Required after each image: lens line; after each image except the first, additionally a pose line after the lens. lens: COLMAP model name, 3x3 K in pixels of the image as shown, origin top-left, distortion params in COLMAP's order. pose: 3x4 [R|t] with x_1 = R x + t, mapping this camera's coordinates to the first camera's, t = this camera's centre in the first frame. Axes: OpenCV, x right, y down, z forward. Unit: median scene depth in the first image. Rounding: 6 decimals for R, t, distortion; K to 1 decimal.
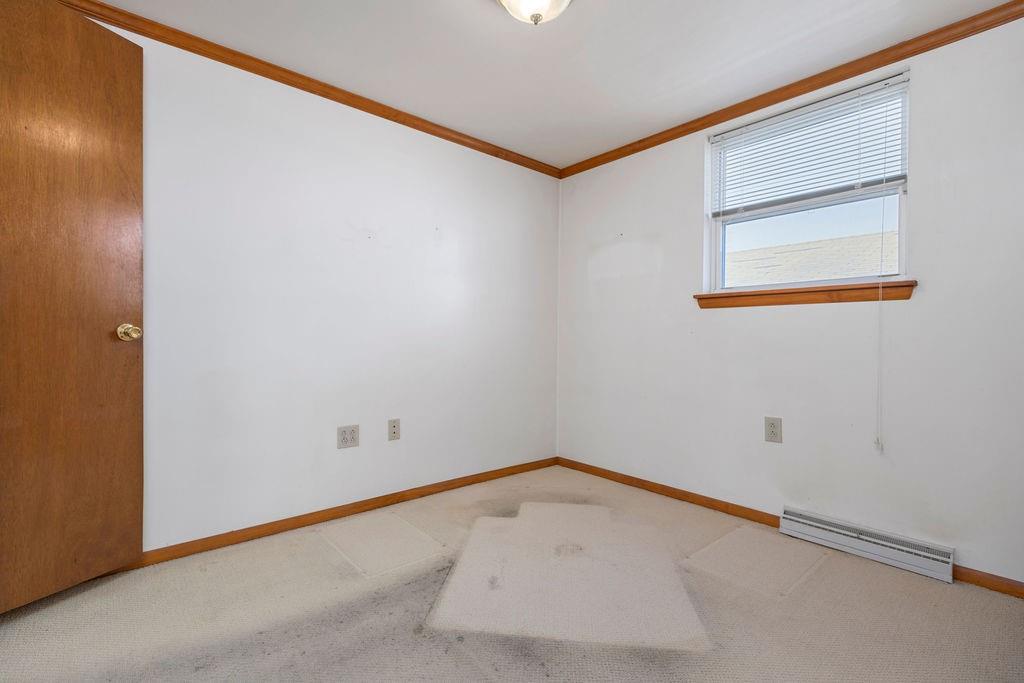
lens RADIAL K [[467.4, 0, 513.1], [0, 467.4, 340.8], [0, 0, 1]] dist [-0.002205, -0.003386]
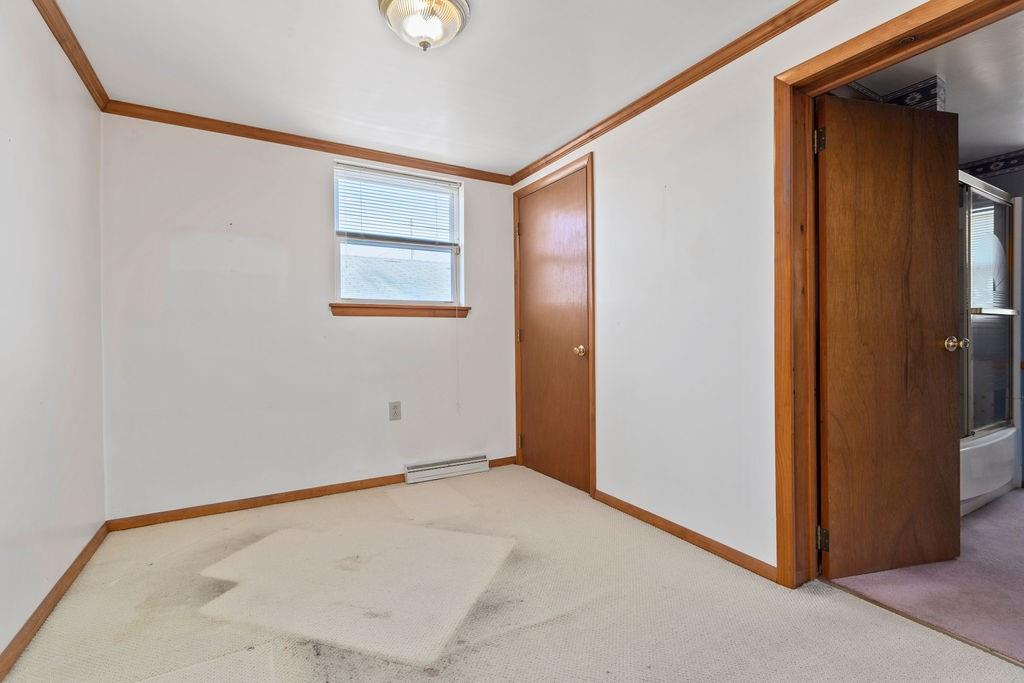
lens RADIAL K [[467.4, 0, 514.5], [0, 467.4, 338.5], [0, 0, 1]] dist [-0.002205, -0.003386]
pose [[0.171102, -0.015057, 0.985138, -0.721768], [0.015422, 0.999802, 0.012602, -0.026897], [-0.985133, 0.013037, 0.171301, 0.459955]]
